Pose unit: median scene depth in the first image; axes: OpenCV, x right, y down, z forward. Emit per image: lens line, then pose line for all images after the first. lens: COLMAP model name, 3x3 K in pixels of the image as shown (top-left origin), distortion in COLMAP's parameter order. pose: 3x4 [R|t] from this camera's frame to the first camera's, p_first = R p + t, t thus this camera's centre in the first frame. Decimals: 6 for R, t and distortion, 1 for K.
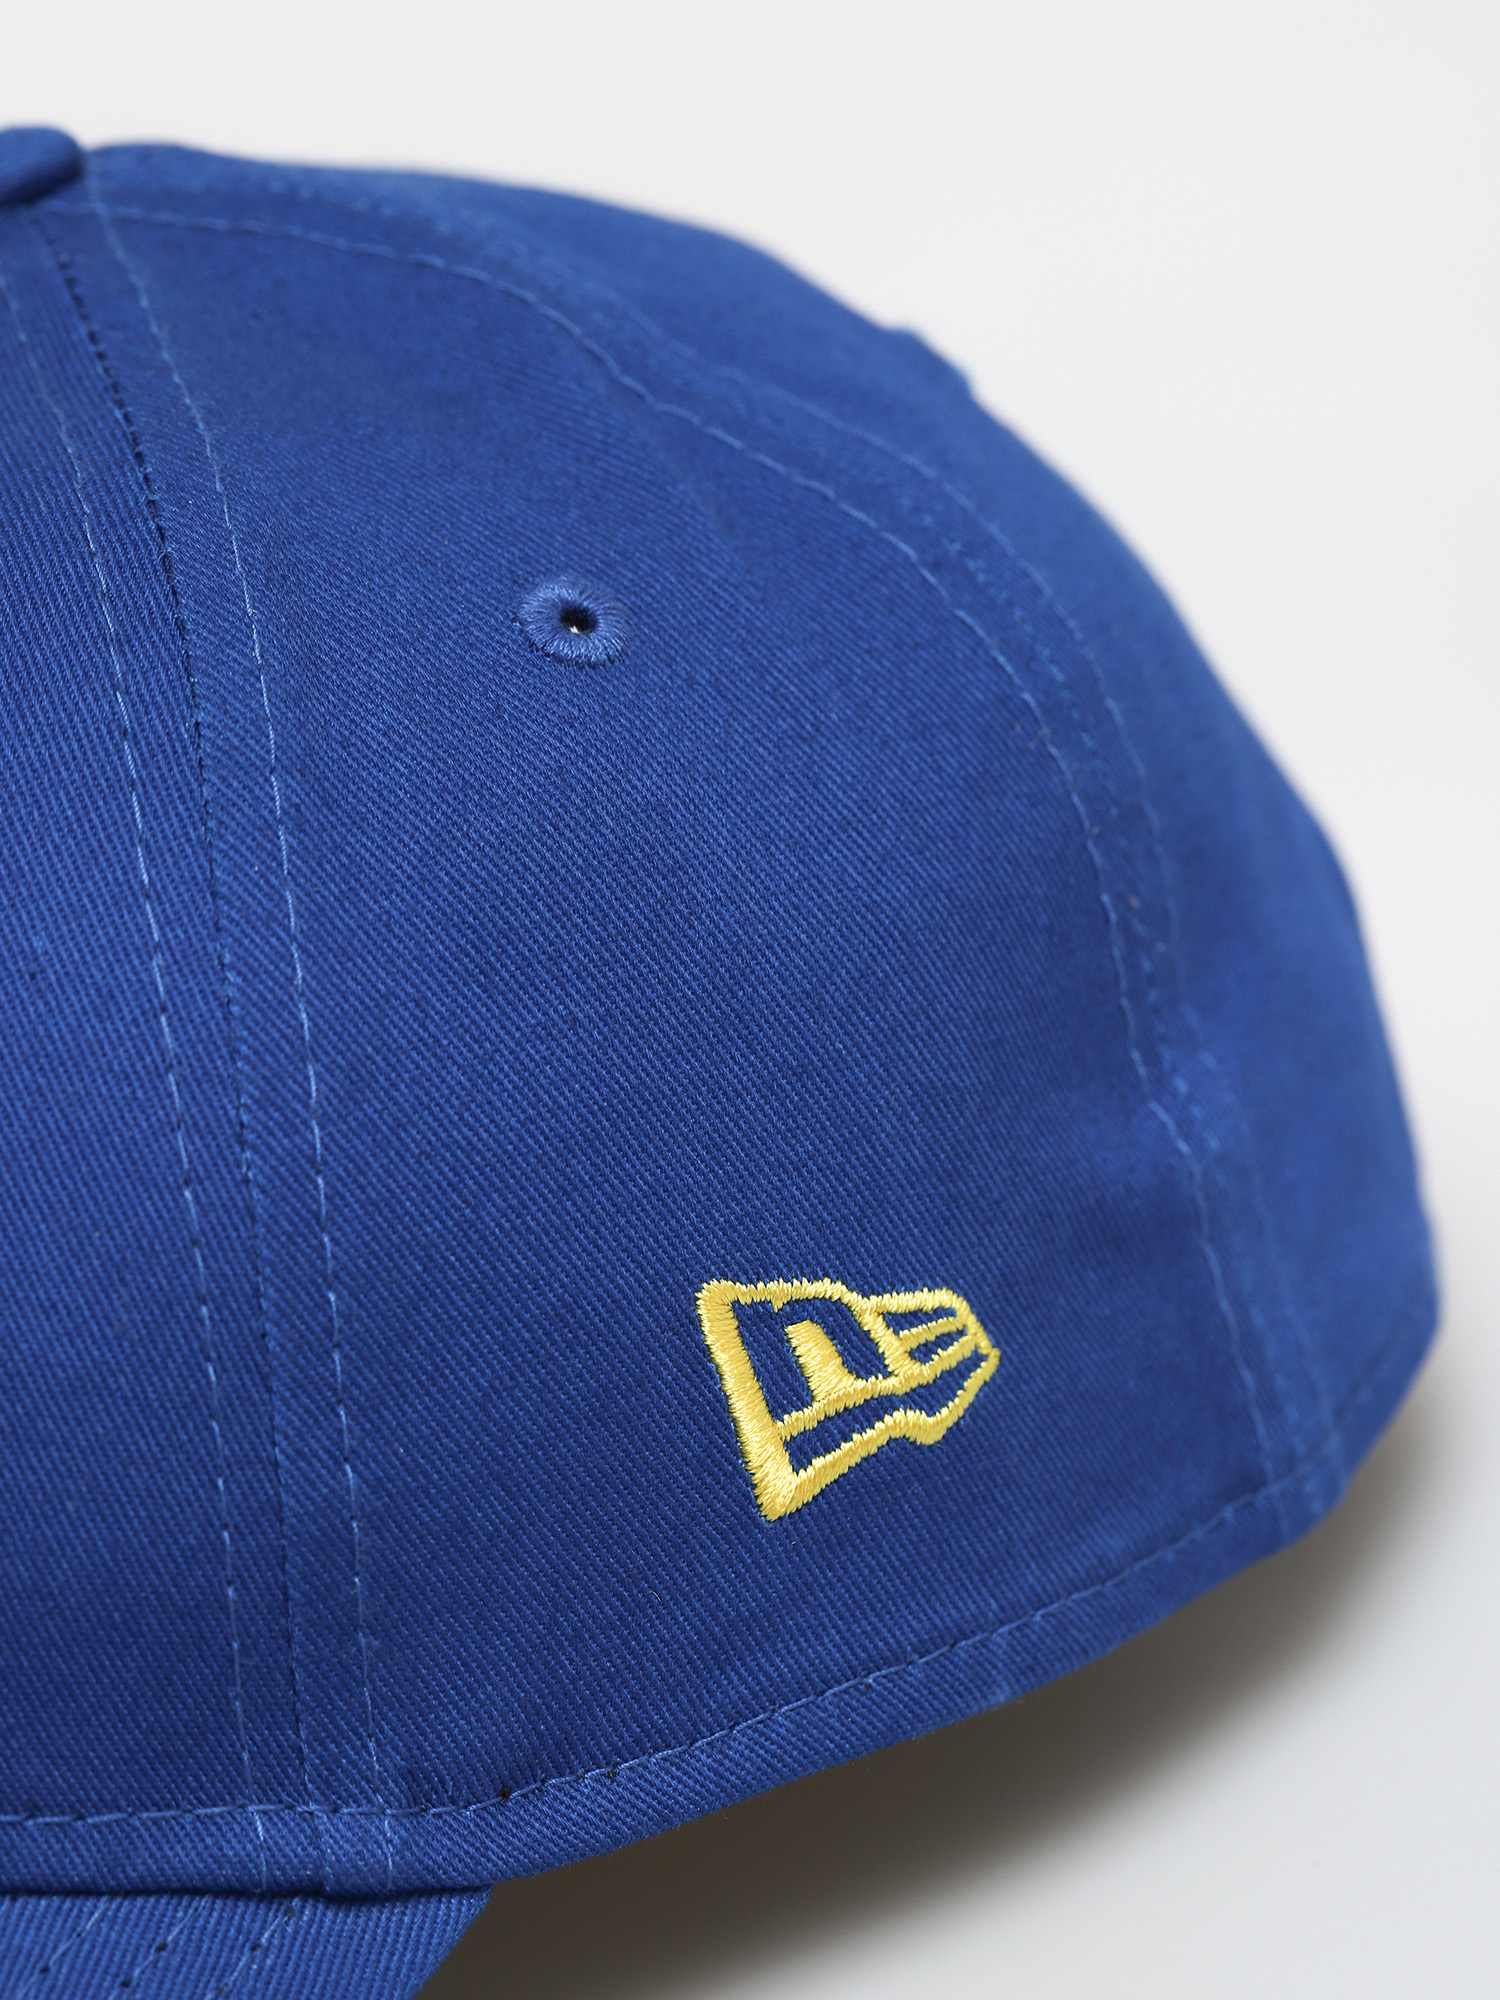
lens RADIAL K [[5705.3, 0, 749.5], [0, 5705.3, 998.2], [0, 0, 1]] dist [0.055444, 0.000000]
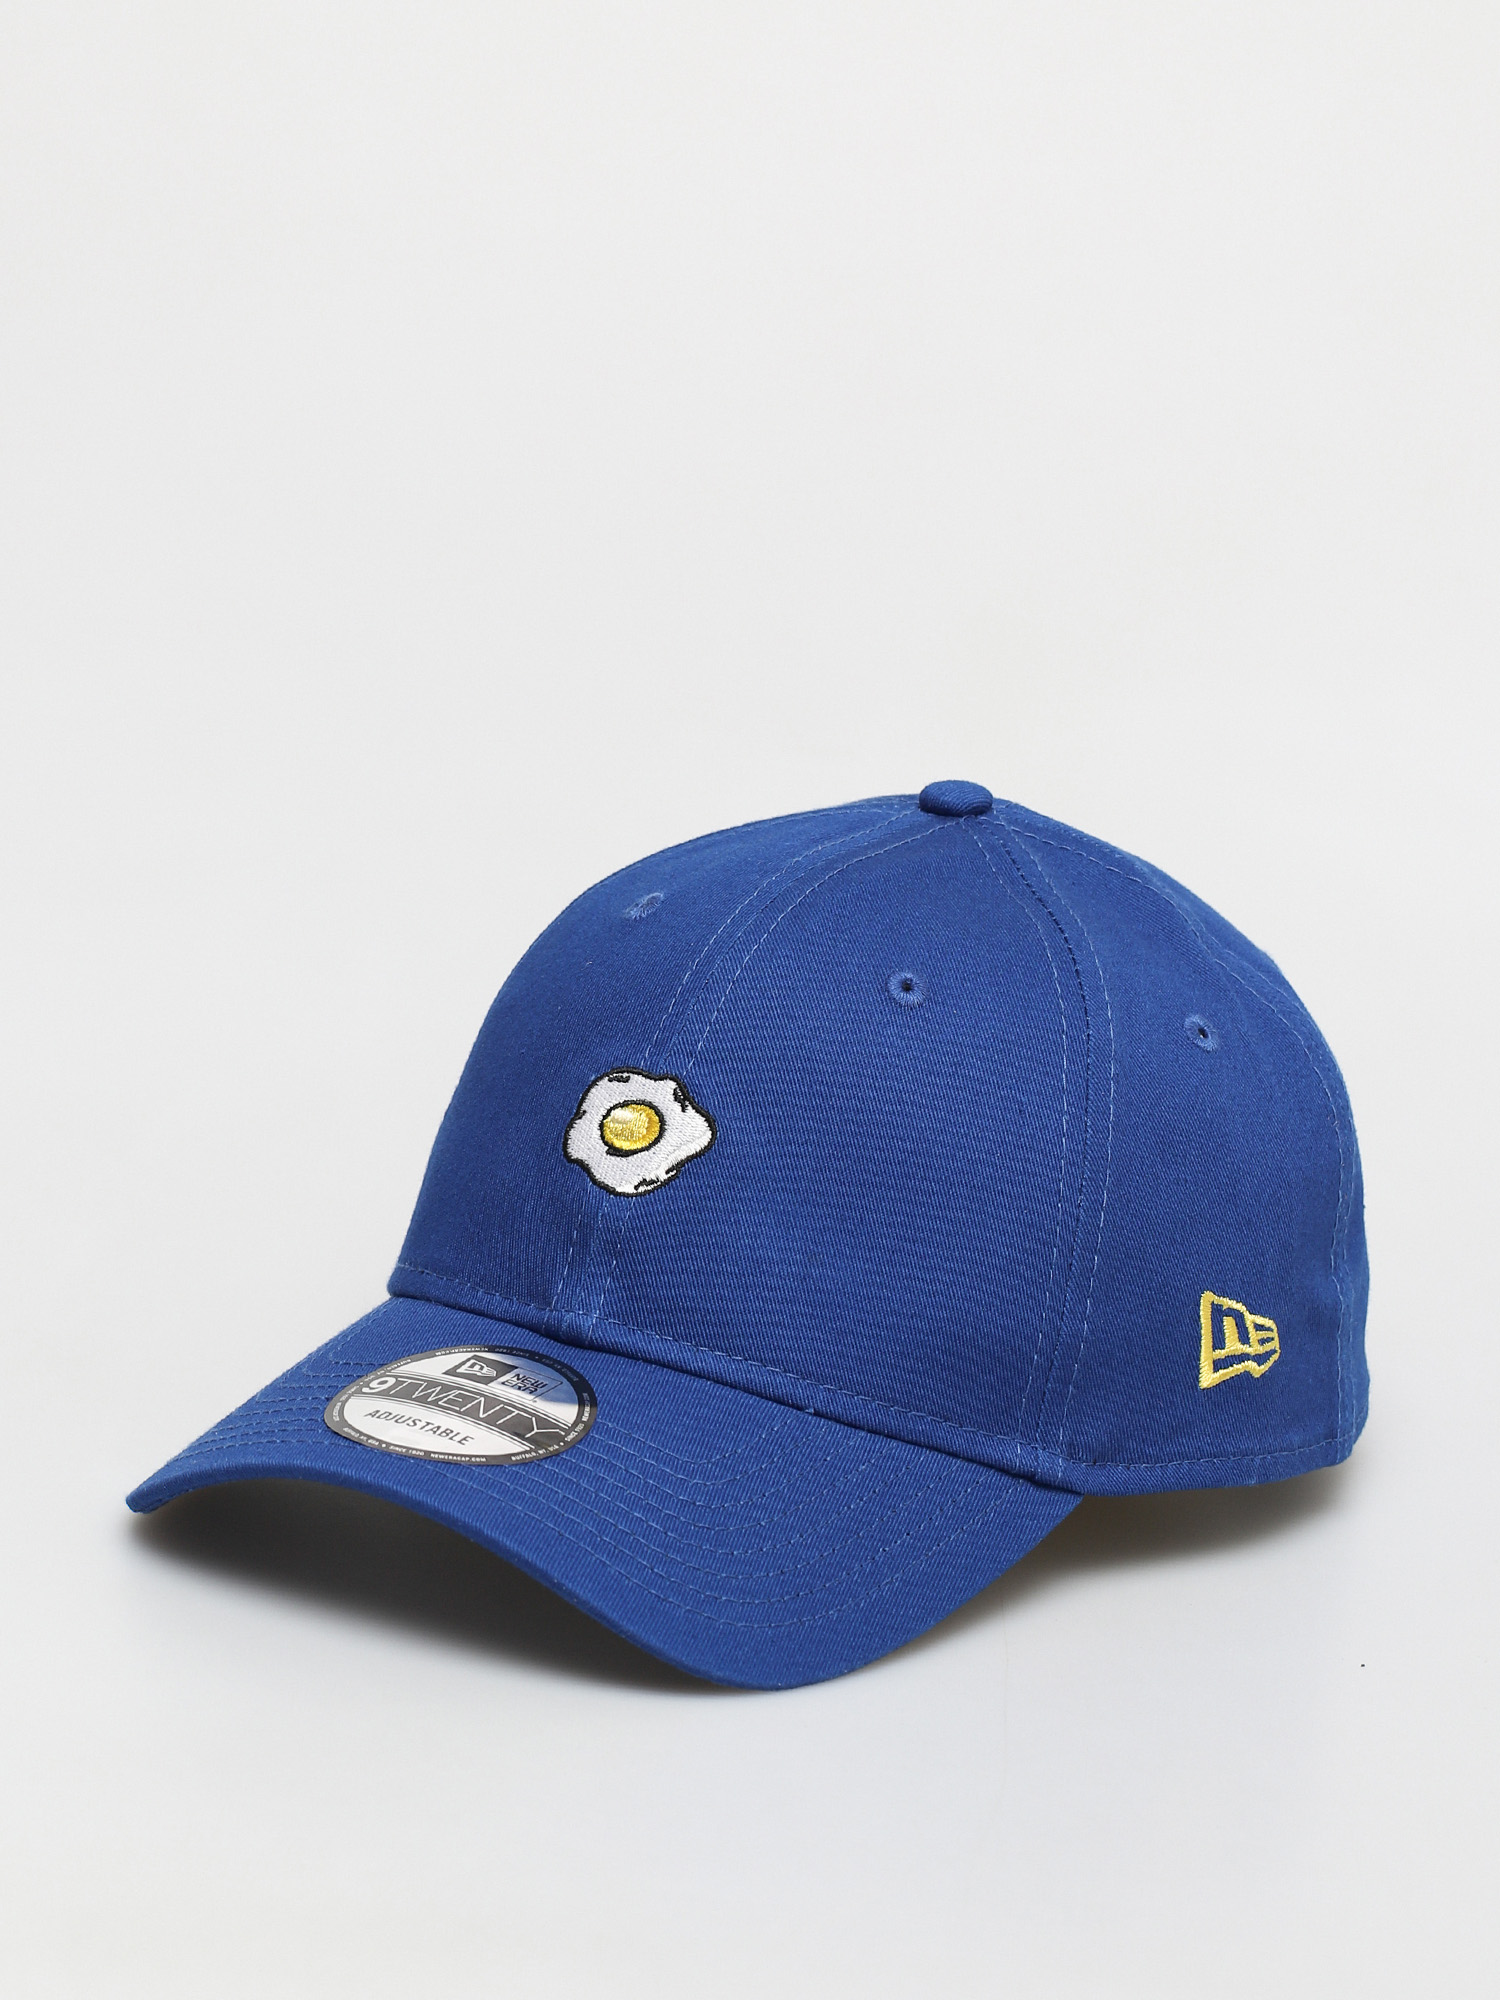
lens RADIAL K [[5705.3, 0, 749.5], [0, 5705.3, 1002.9], [0, 0, 1]] dist [0.055444, 0.000000]
pose [[0.943630, 0.251929, 0.214696, -0.783103], [-0.226856, 0.964560, -0.134763, 0.315808], [-0.241038, 0.078461, 0.967339, -1.454122]]
